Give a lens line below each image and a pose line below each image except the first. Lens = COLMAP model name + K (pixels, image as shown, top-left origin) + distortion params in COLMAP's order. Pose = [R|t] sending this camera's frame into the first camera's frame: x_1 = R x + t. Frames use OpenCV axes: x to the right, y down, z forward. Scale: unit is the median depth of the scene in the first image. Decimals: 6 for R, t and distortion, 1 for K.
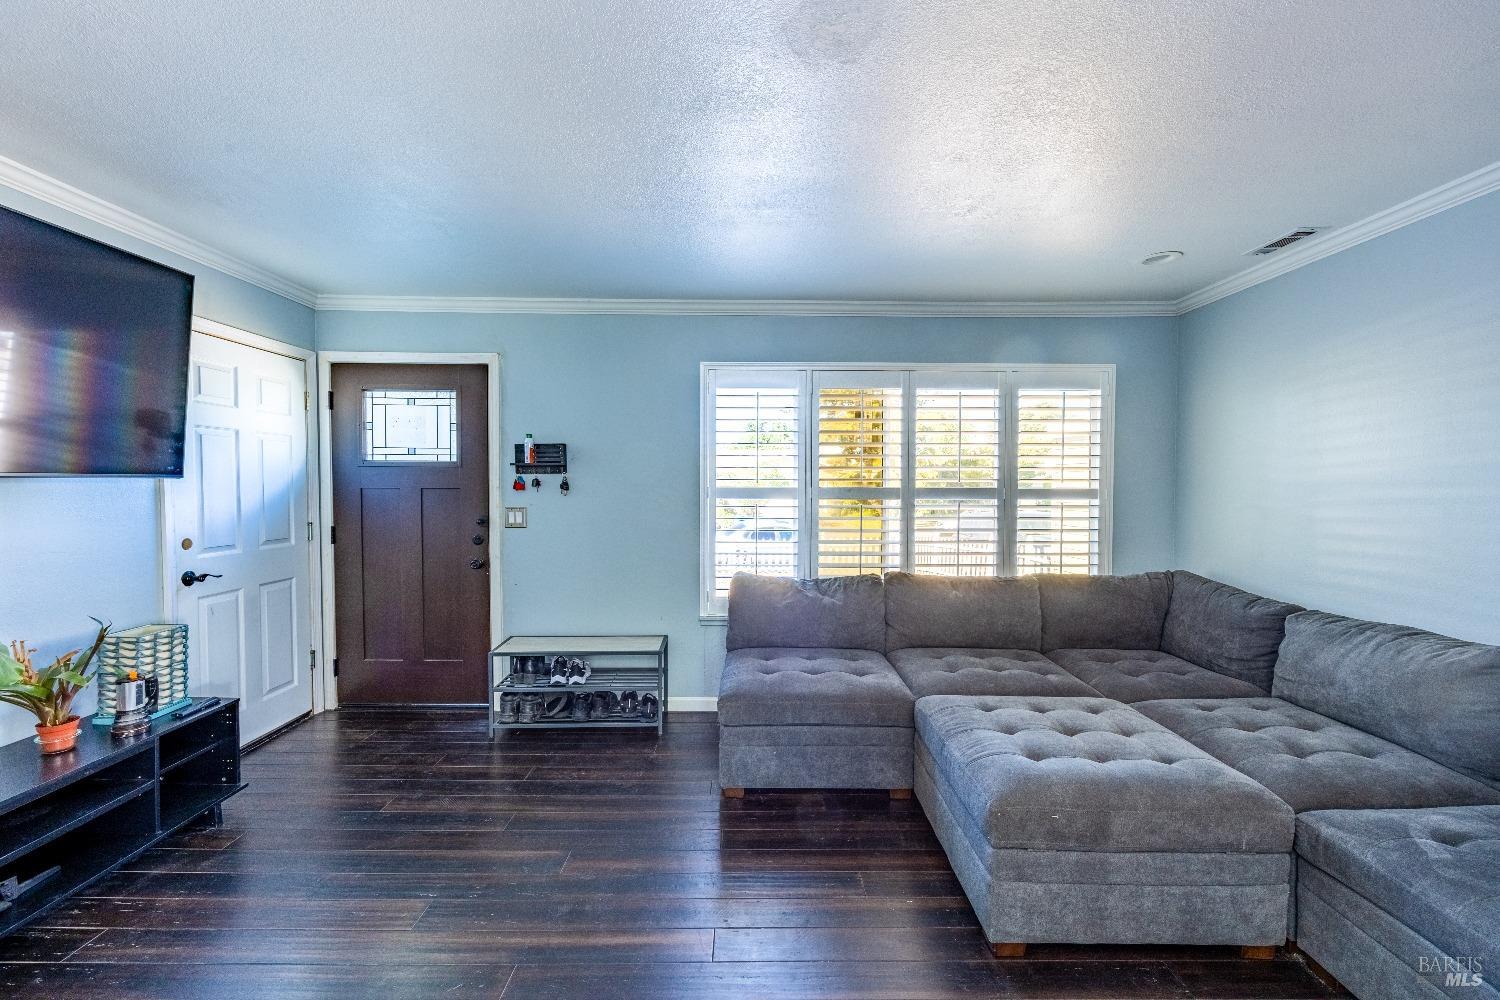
lens RADIAL K [[596.4, 0, 750.0], [0, 596.4, 500.0], [0, 0, 1]] dist [-0.007464, -0.000285]
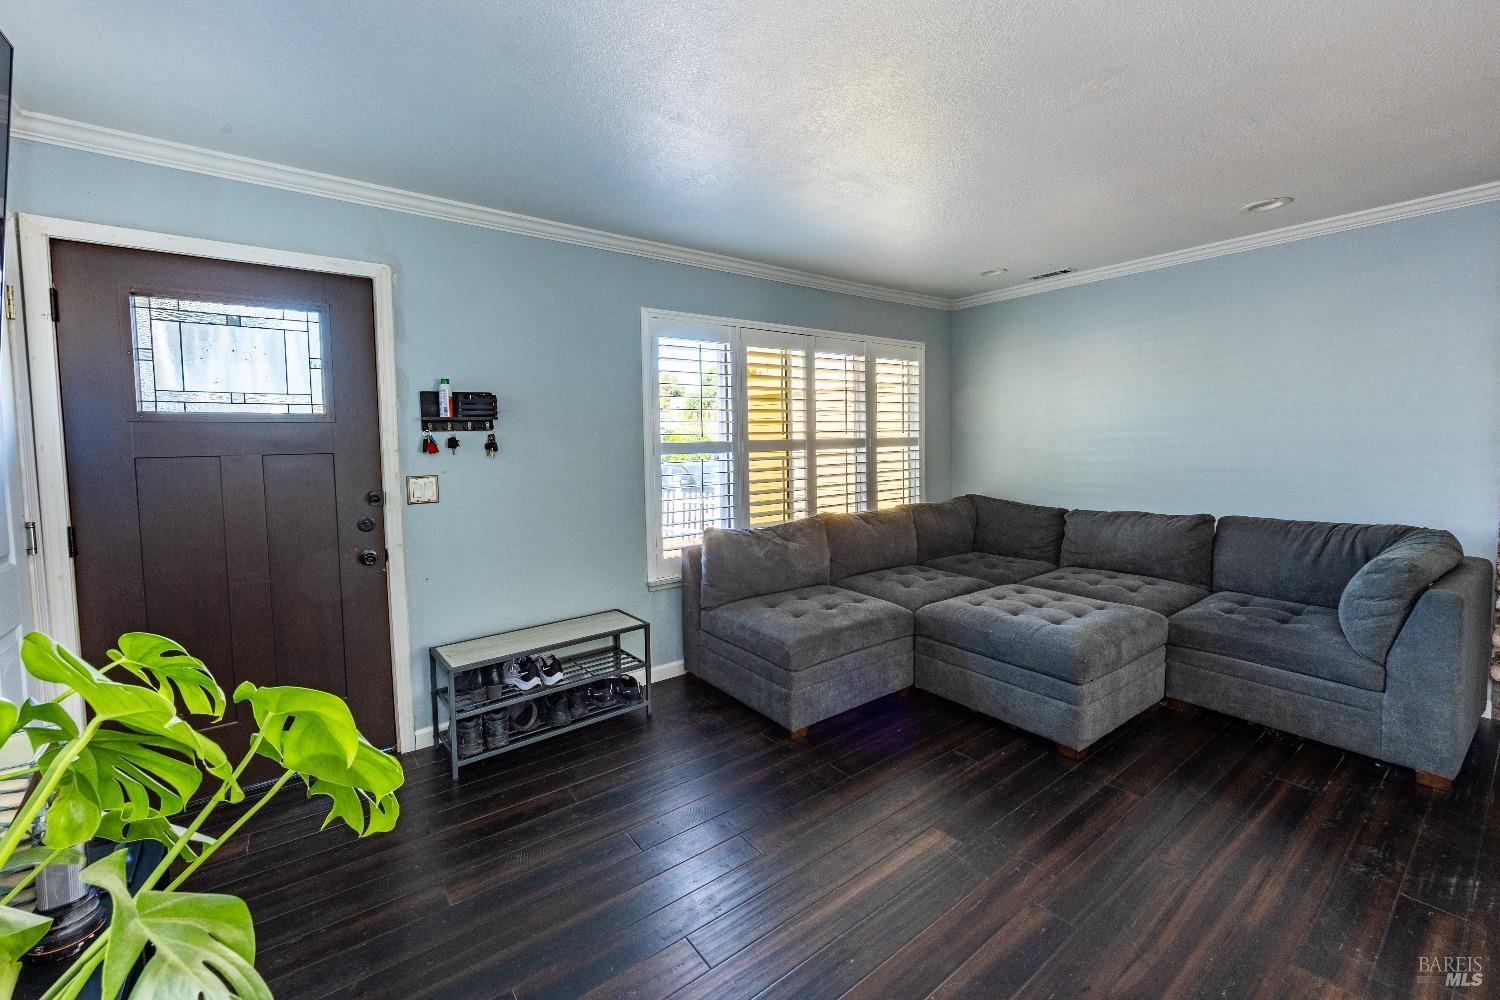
lens RADIAL K [[612.1, 0, 767.0], [0, 612.1, 463.8], [0, 0, 1]] dist [-0.000132, -0.000172]
pose [[0.800374, -0.043648, 0.597910, -0.507498], [0.038917, 0.999025, 0.020836, -0.002355], [-0.598237, 0.006592, 0.801292, 0.126703]]
